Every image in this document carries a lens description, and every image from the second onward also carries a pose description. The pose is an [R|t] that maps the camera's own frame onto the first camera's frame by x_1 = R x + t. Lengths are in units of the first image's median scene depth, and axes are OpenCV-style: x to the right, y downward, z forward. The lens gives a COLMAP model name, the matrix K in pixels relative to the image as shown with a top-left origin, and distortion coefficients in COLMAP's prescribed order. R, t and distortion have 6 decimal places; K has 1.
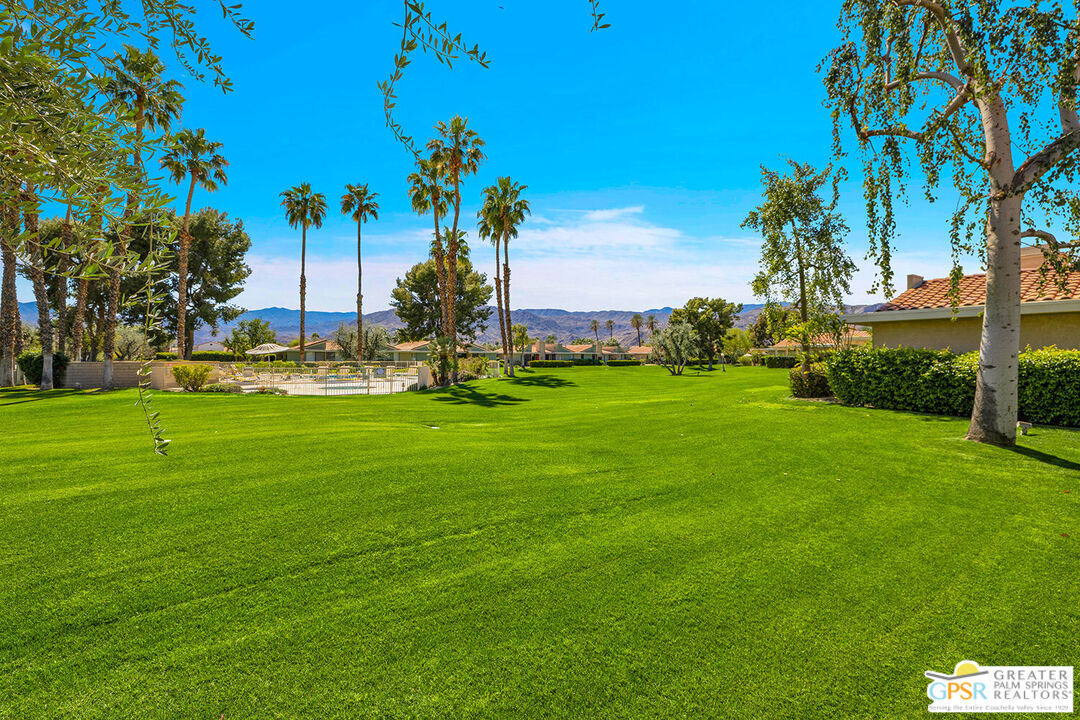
lens RADIAL K [[460.3, 0, 535.4], [0, 460.3, 354.9], [0, 0, 1]] dist [0.000120, 0.000061]
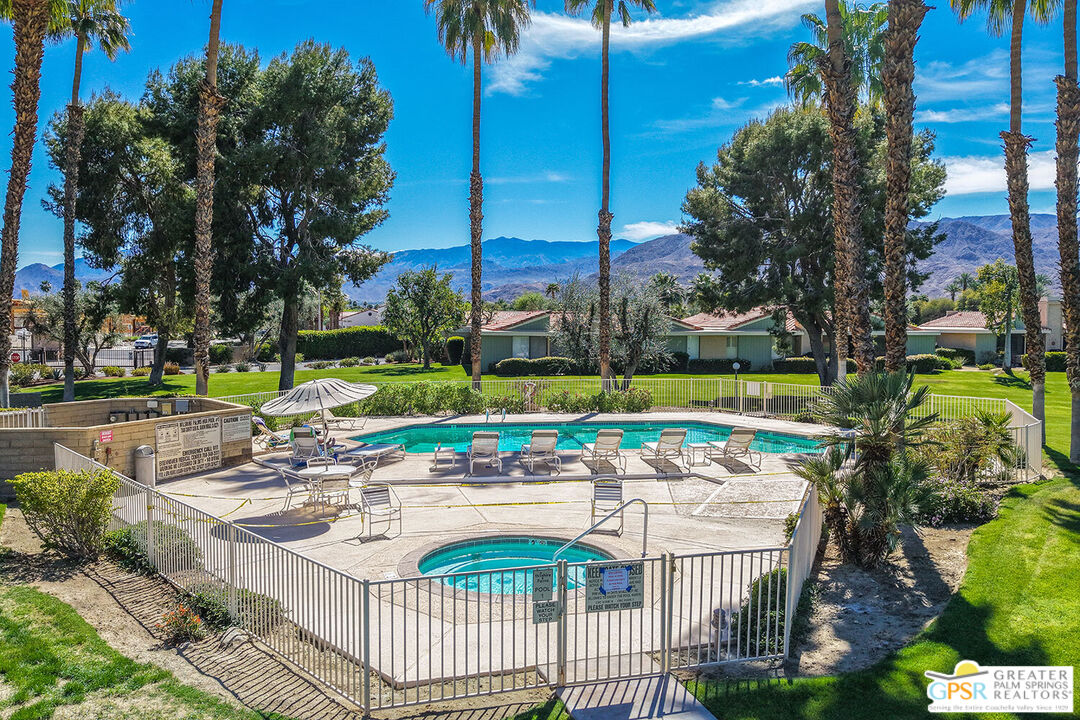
lens RADIAL K [[845.7, 0, 521.9], [0, 845.7, 383.2], [0, 0, 1]] dist [0.016993, 0.002808]
pose [[0.881205, 0.037092, -0.471277, -0.074480], [0.001417, 0.996705, 0.081095, -0.033449], [0.472732, -0.072129, 0.878249, 0.246584]]
